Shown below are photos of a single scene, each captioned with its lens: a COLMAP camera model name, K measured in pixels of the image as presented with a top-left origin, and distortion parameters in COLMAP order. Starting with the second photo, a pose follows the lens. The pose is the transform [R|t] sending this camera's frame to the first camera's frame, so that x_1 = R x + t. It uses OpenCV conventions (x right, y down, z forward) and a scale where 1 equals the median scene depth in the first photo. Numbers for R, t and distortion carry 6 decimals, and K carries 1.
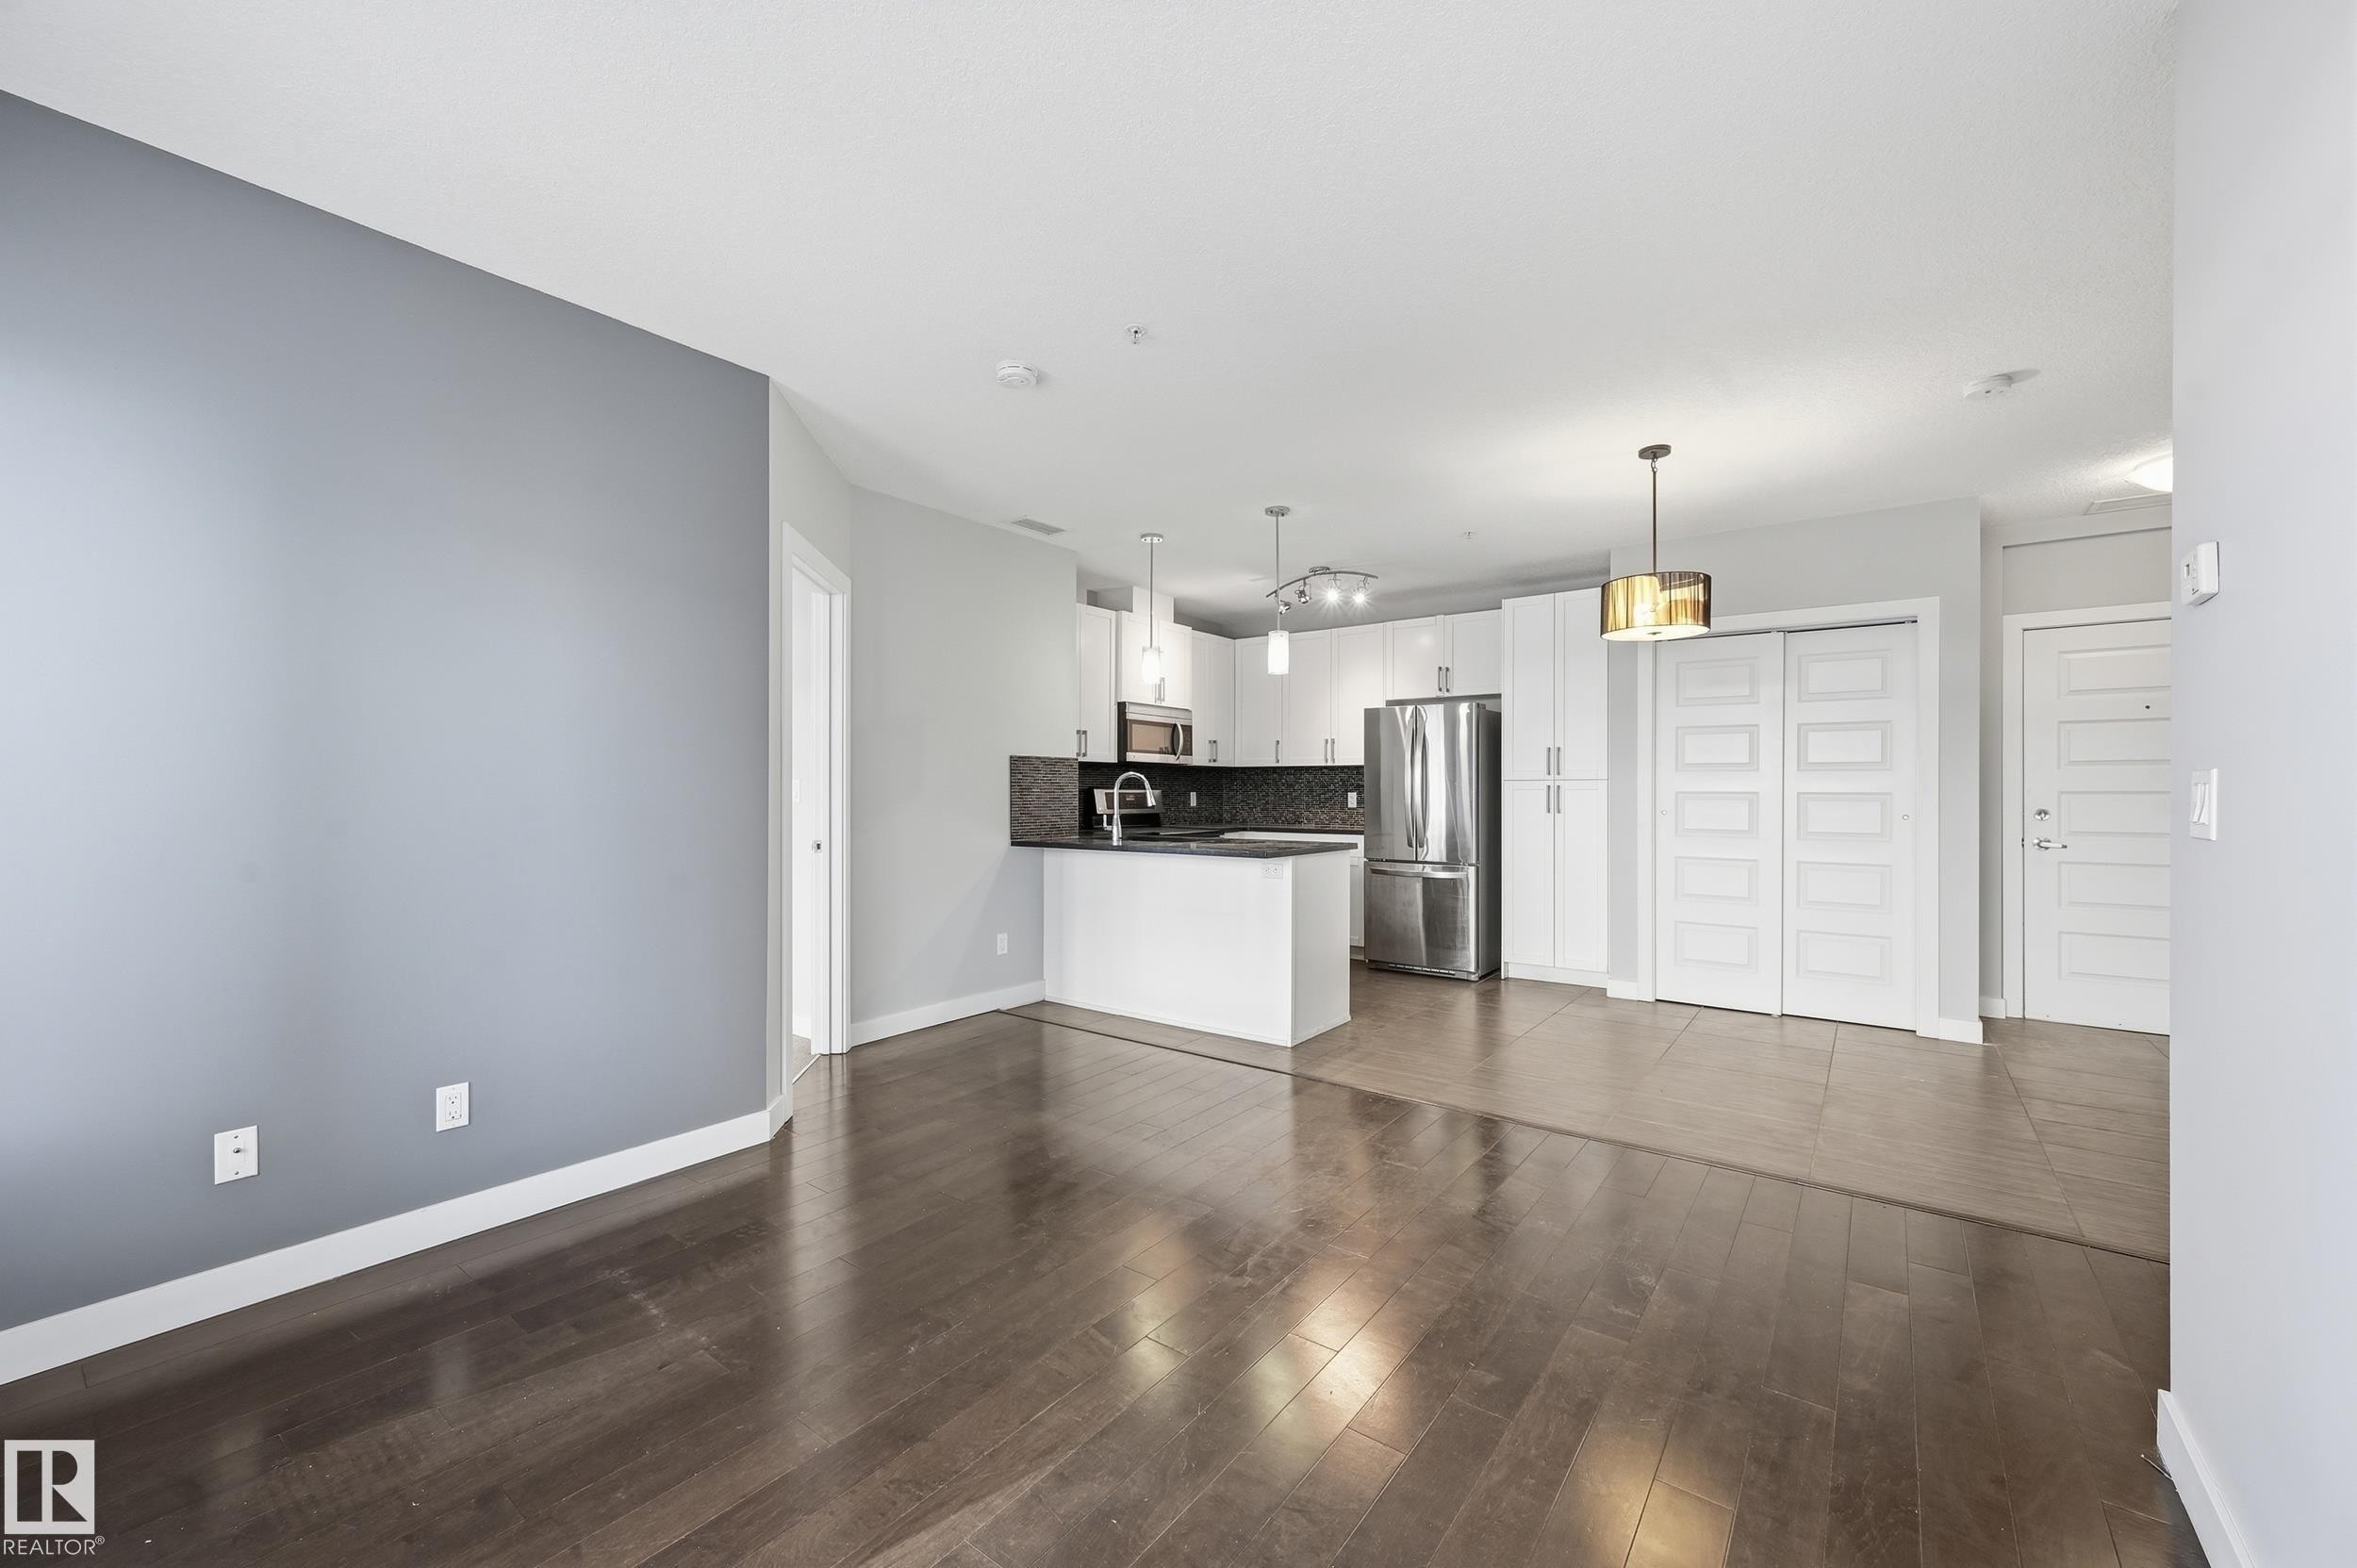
lens RADIAL K [[933.5, 0, 1180.3], [0, 933.5, 789.8], [0, 0, 1]] dist [-0.001138, 0.000475]
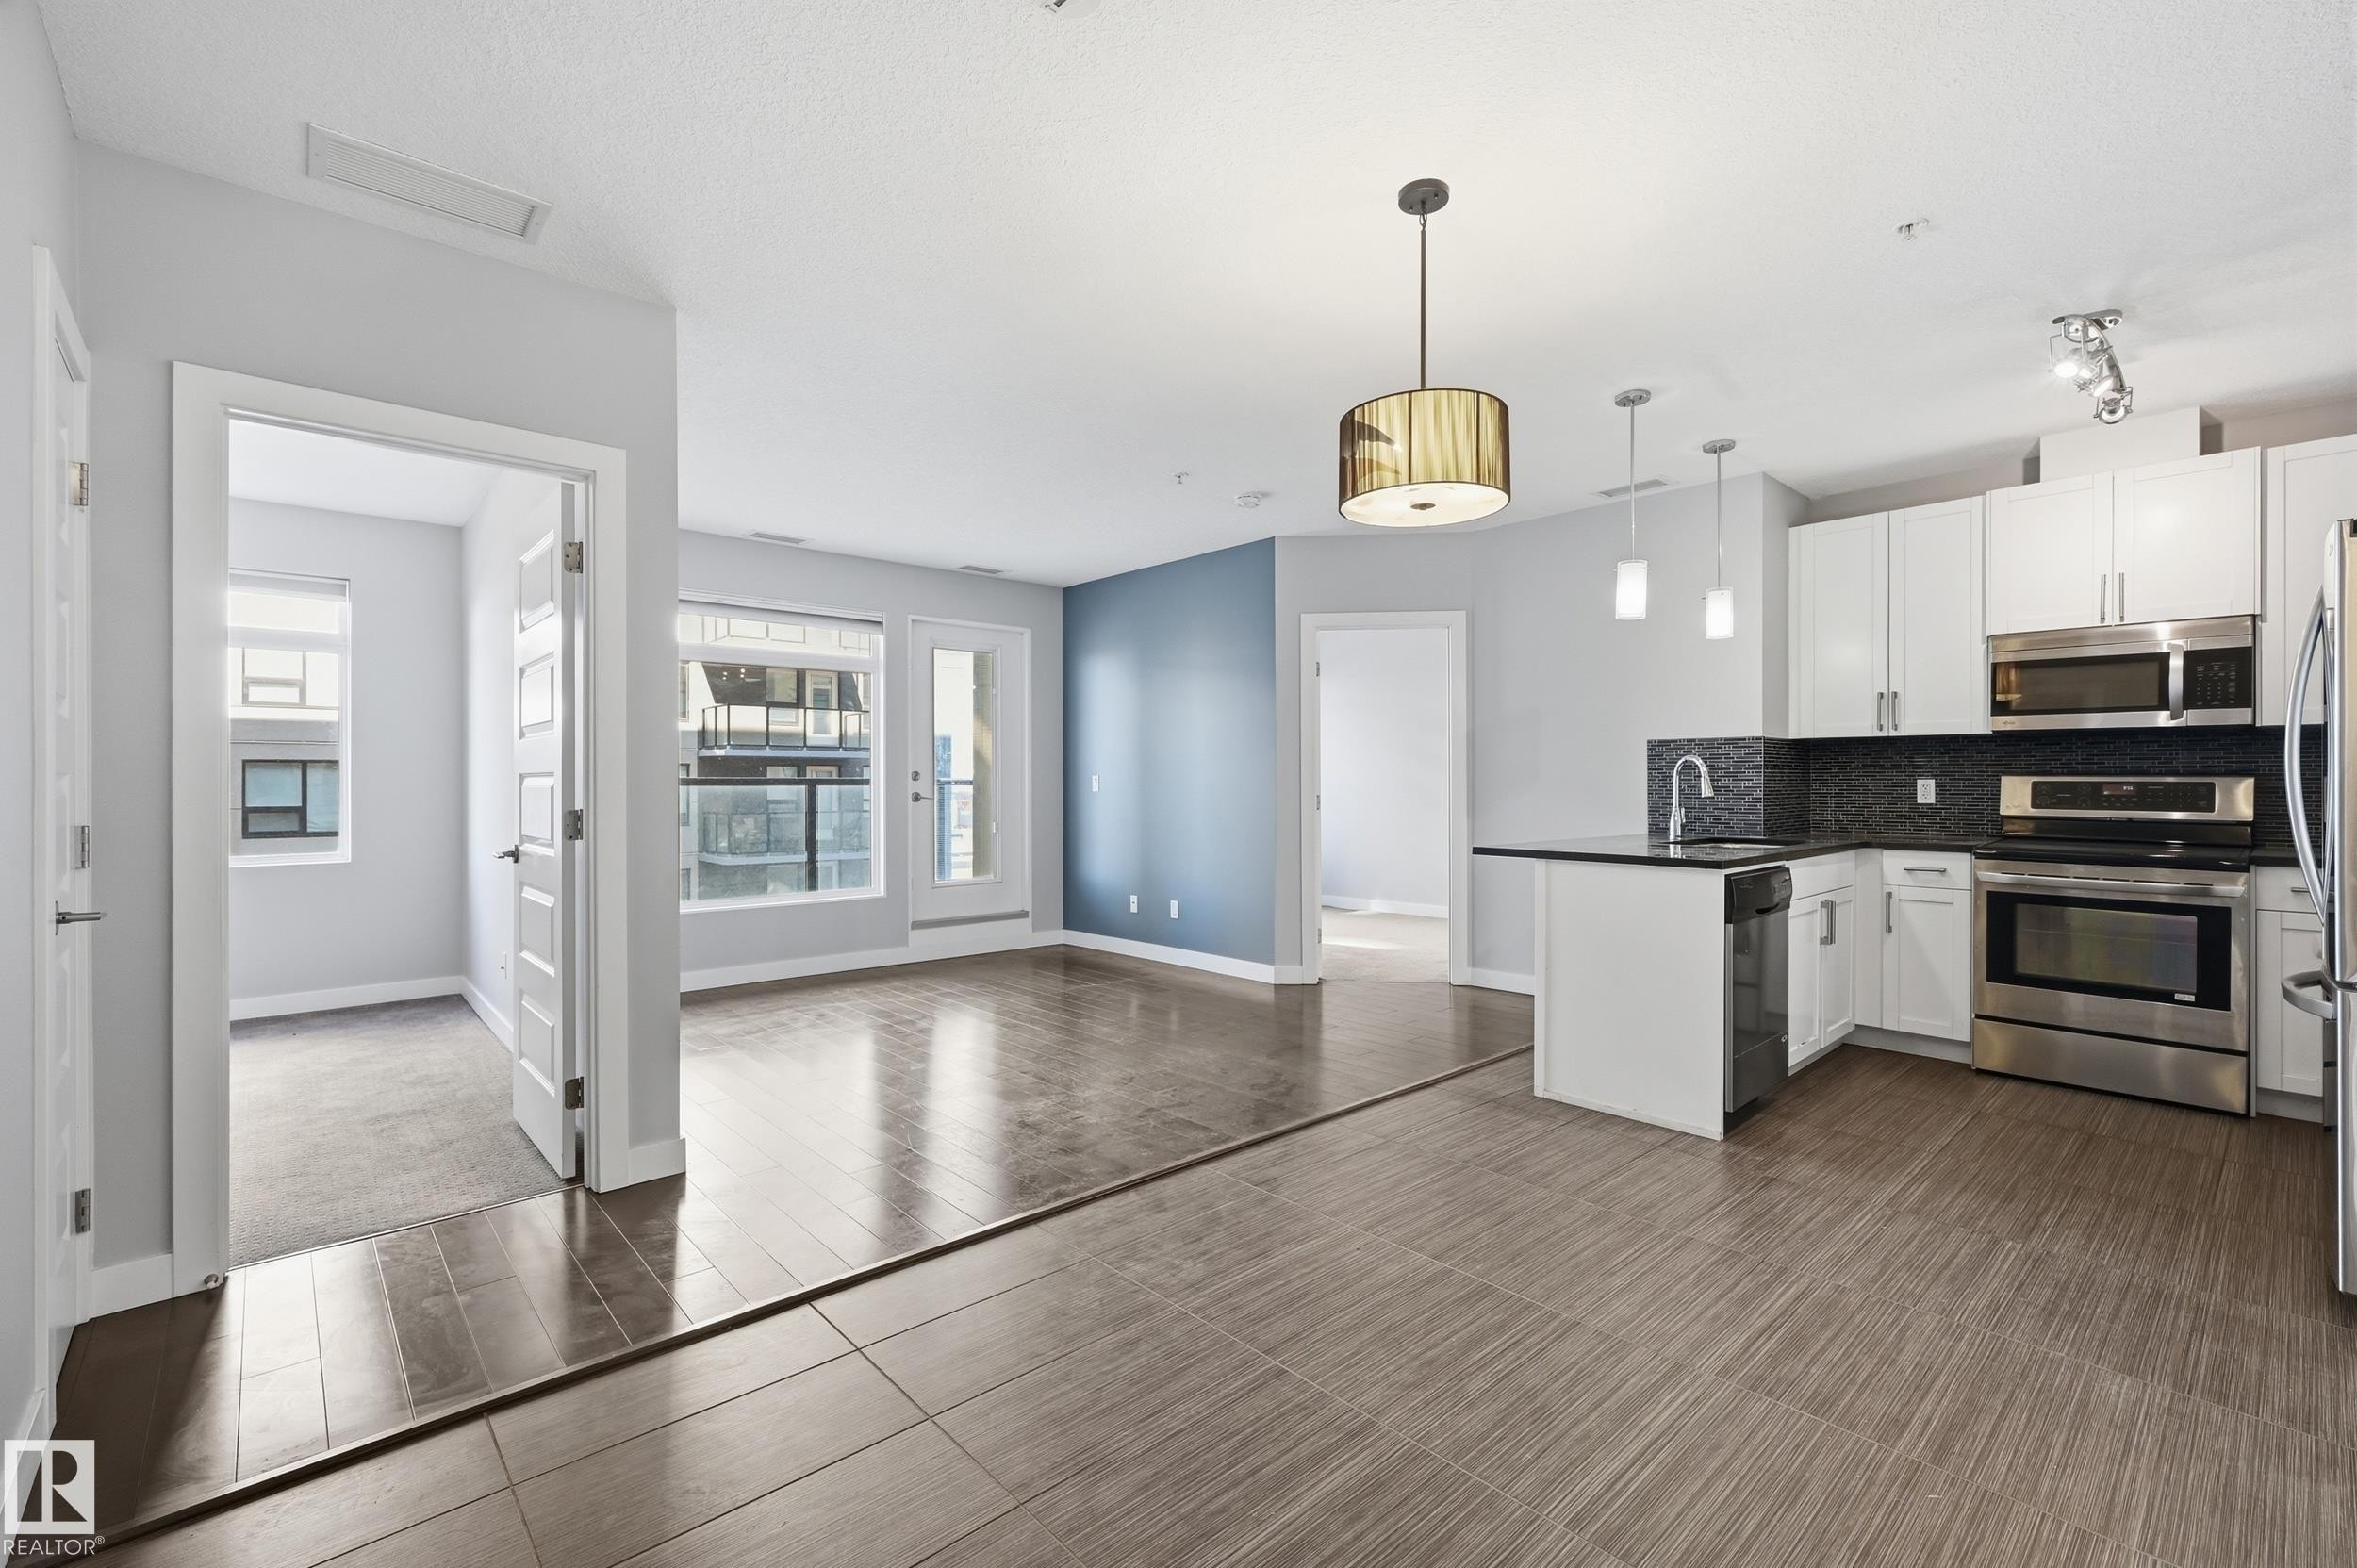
lens RADIAL K [[1017.8, 0, 1173.6], [0, 1017.8, 783.2], [0, 0, 1]] dist [-0.000444, 0.000367]
pose [[-0.197654, 0.000831, -0.980272, 0.745084], [0.000226, 1.000000, 0.000803, 0.003706], [0.980272, -0.000062, -0.197654, 0.623388]]
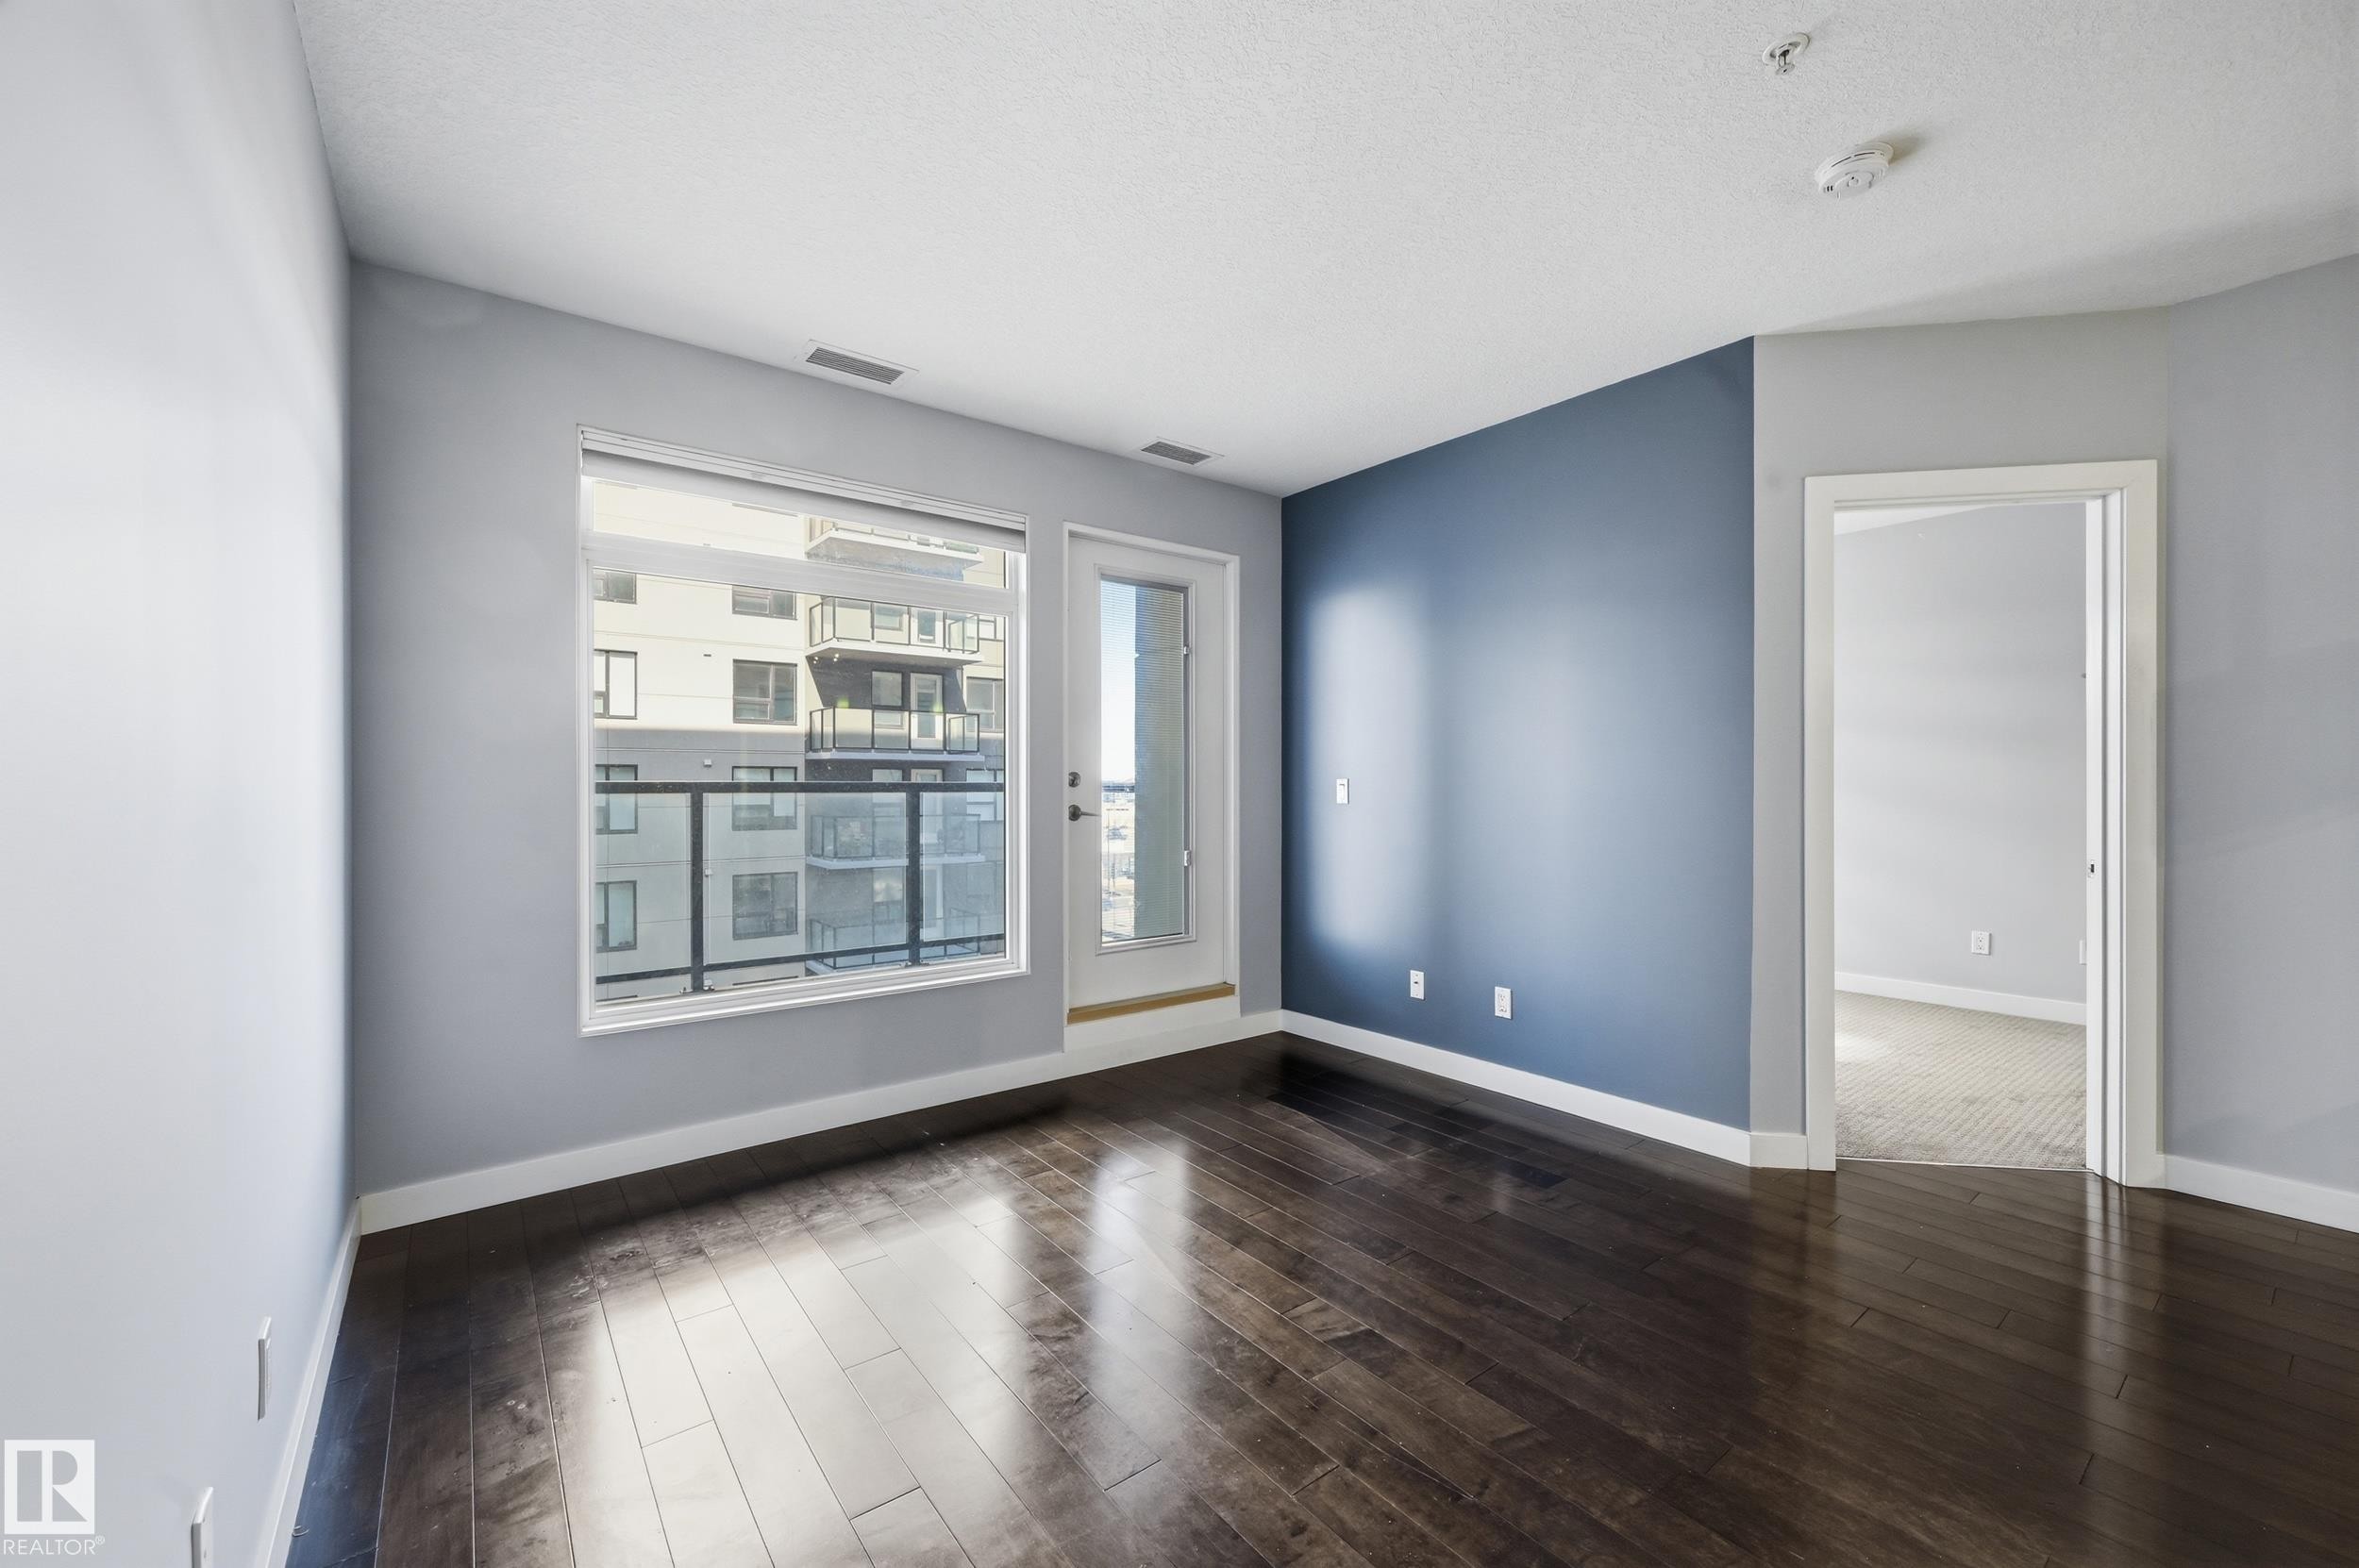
lens RADIAL K [[929.3, 0, 1170.0], [0, 929.3, 787.6], [0, 0, 1]] dist [-0.003020, -0.000015]
pose [[-0.271067, 0.001433, -0.962560, 0.311474], [-0.002220, 0.999995, 0.002114, 0.000841], [0.962558, 0.002710, -0.271062, 0.365829]]
